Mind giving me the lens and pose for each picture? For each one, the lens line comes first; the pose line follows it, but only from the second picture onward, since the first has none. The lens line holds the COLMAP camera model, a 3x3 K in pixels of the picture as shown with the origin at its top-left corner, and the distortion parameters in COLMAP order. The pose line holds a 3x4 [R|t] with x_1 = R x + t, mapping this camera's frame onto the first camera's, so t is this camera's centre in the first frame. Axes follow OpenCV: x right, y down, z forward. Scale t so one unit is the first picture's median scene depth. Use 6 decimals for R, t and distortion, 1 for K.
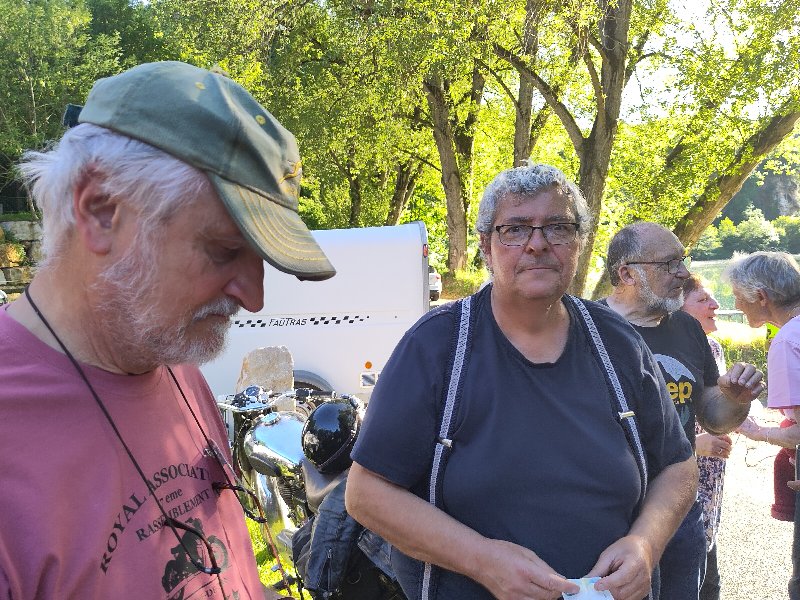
lens RADIAL K [[731.8, 0, 391.7], [0, 731.8, 300.7], [0, 0, 1]] dist [0.037138, -0.024315]
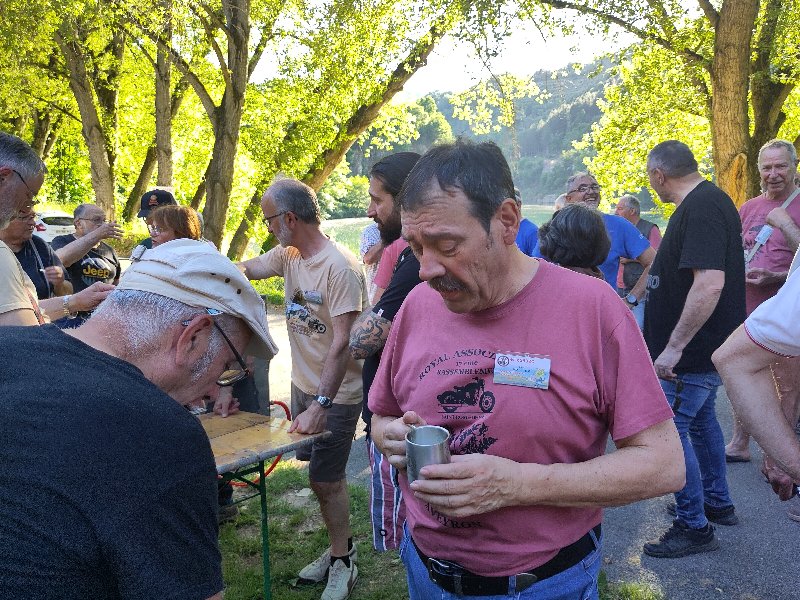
lens RADIAL K [[731.8, 0, 432.3], [0, 731.8, 310.4], [0, 0, 1]] dist [0.037138, -0.024315]
pose [[0.886897, -0.044385, 0.459830, 0.017179], [0.010160, 0.997007, 0.076640, 0.005285], [-0.461855, -0.063299, 0.884694, -0.128684]]
